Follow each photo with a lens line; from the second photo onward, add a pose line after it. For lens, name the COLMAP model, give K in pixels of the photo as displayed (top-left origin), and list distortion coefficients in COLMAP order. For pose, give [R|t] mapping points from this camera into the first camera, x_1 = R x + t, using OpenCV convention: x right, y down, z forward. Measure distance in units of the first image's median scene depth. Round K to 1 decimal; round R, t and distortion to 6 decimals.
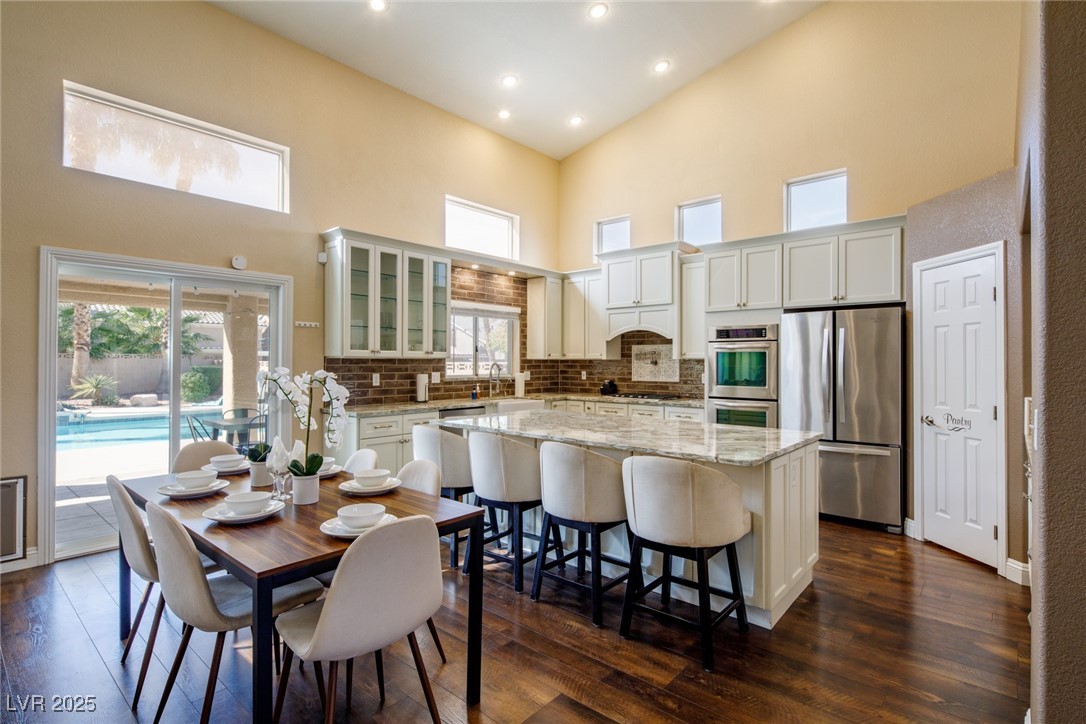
lens RADIAL K [[533.3, 0, 543.9], [0, 533.3, 359.5], [0, 0, 1]] dist [0.009016, -0.003336]
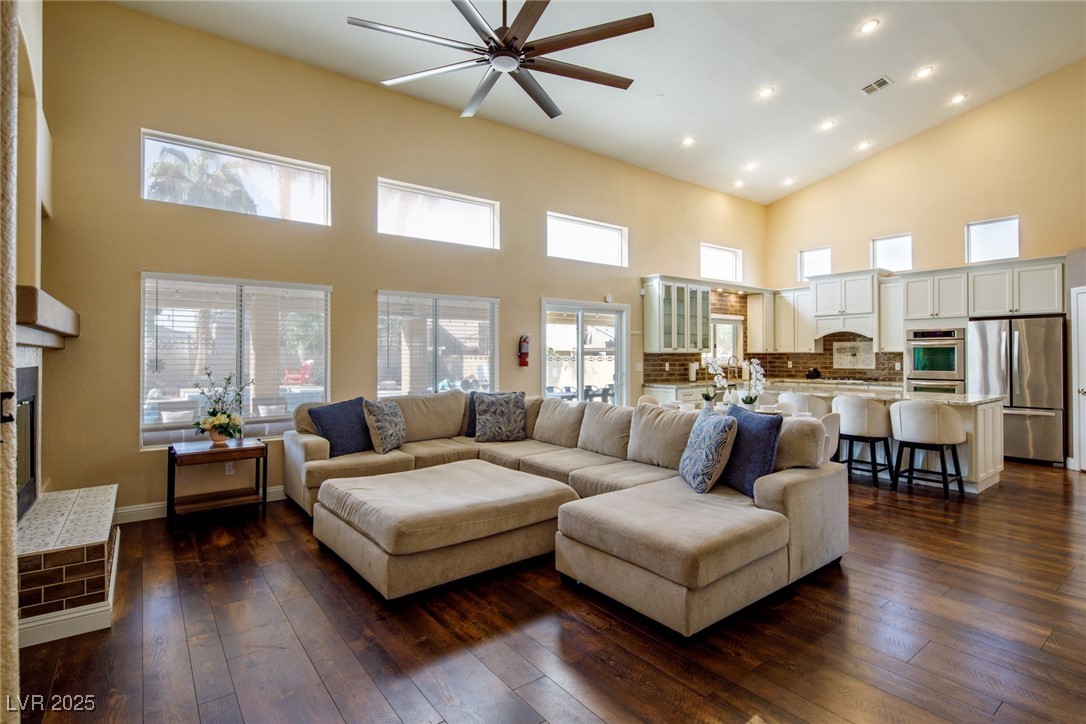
lens RADIAL K [[533.3, 0, 536.0], [0, 533.3, 350.8], [0, 0, 1]] dist [0.009016, -0.003336]
pose [[0.977878, -0.006902, -0.209060, -0.342812], [0.006316, 0.999974, -0.003472, -0.005619], [0.209079, 0.002075, 0.977897, -0.577126]]
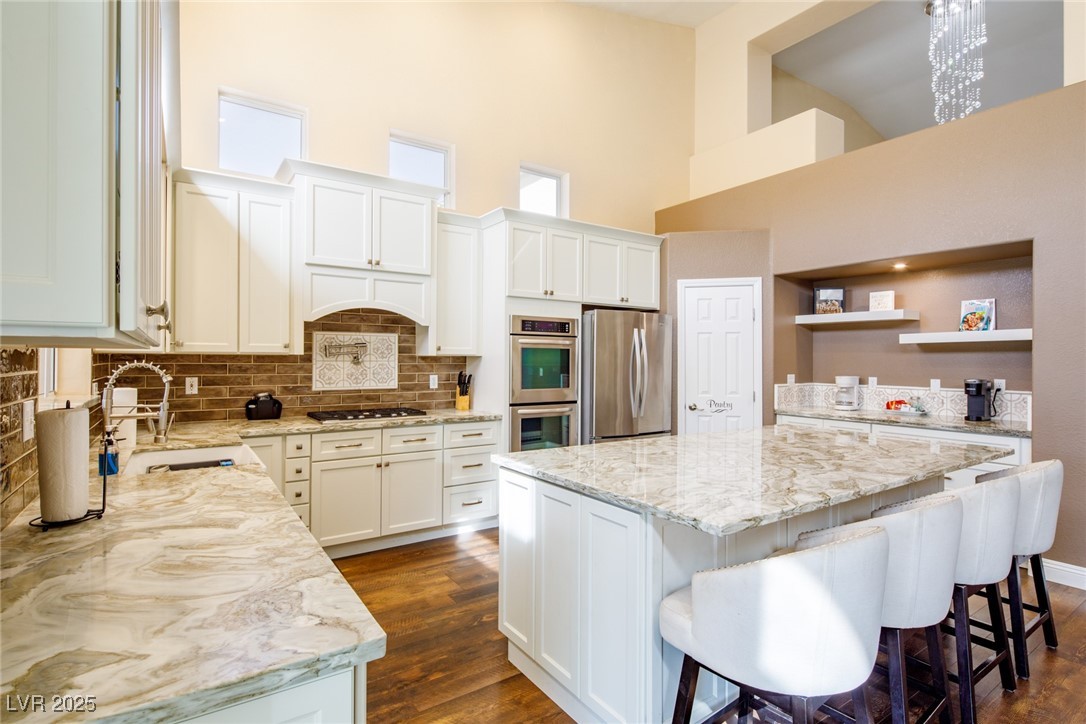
lens RADIAL K [[533.3, 0, 538.6], [0, 533.3, 358.3], [0, 0, 1]] dist [0.009016, -0.003336]
pose [[0.248663, 0.001334, 0.968589, -0.411186], [-0.008894, 0.999960, 0.000906, 0.000993], [-0.968549, -0.008840, 0.248665, 0.718784]]
